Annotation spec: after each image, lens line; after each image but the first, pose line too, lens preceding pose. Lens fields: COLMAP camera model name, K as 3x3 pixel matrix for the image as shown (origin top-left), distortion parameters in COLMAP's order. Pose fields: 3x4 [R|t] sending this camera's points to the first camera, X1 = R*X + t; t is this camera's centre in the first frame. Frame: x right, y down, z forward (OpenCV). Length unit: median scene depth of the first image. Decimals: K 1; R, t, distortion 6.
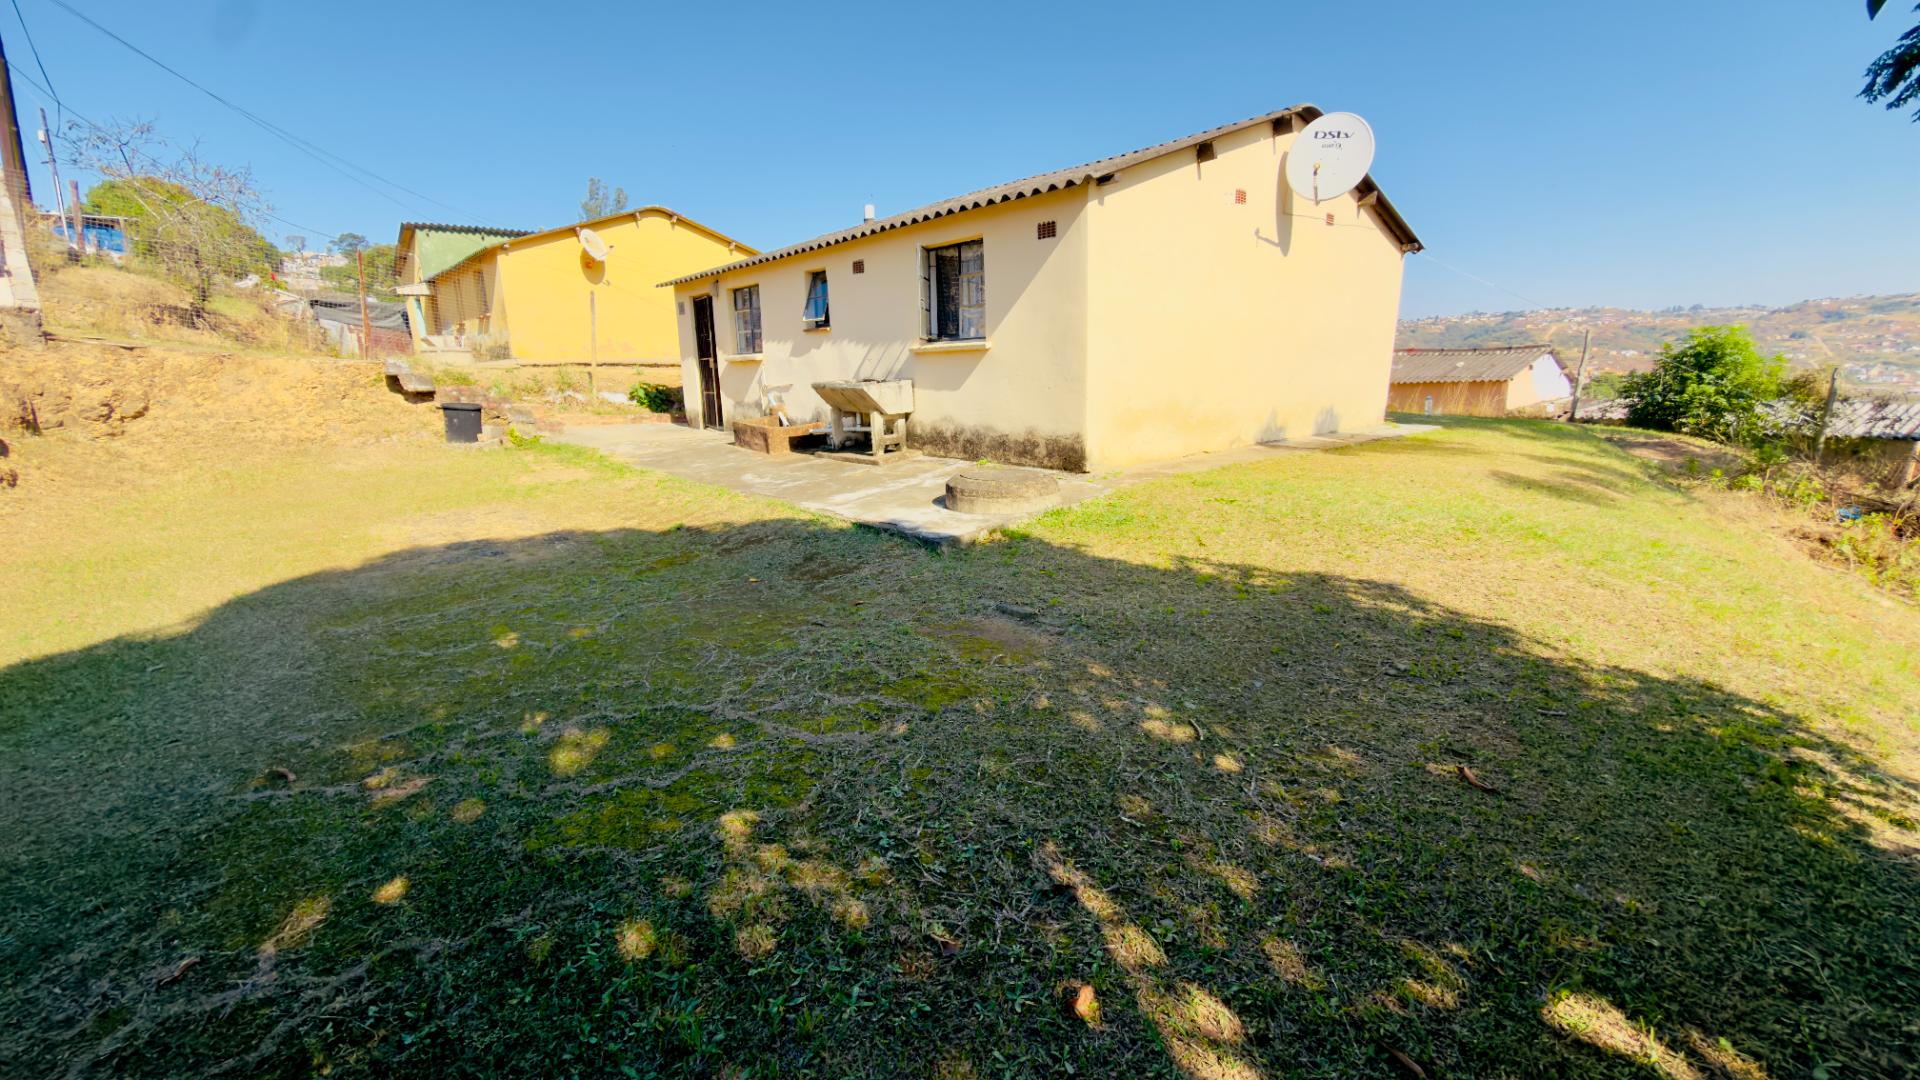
lens RADIAL K [[769.0, 0, 963.6], [0, 769.0, 542.7], [0, 0, 1]] dist [-0.000561, -0.000026]
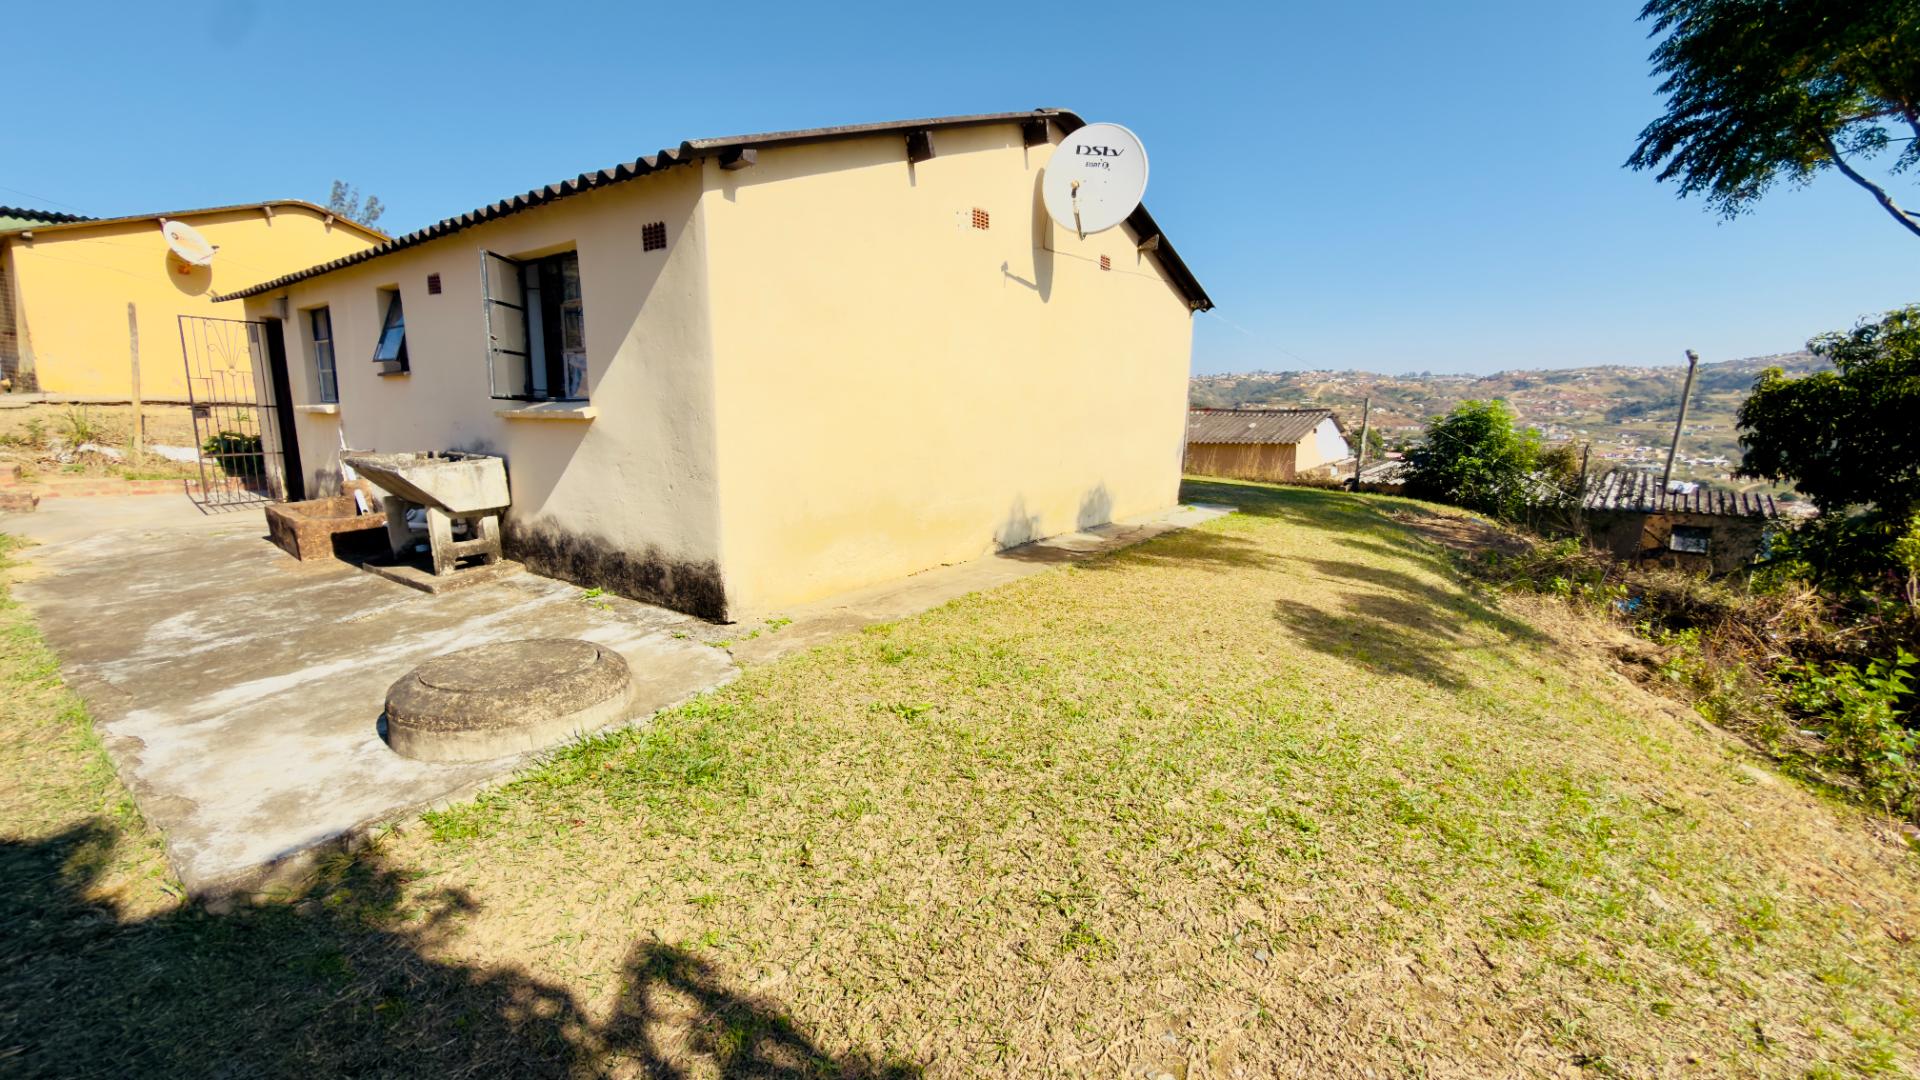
lens RADIAL K [[761.0, 0, 960.0], [0, 761.0, 540.0], [0, 0, 1]] dist [-0.000817, 0.000168]
pose [[0.979216, -0.006971, 0.202699, 0.249744], [0.017600, 0.998560, -0.050681, -0.141590], [-0.202054, 0.053195, 0.977929, 0.405483]]
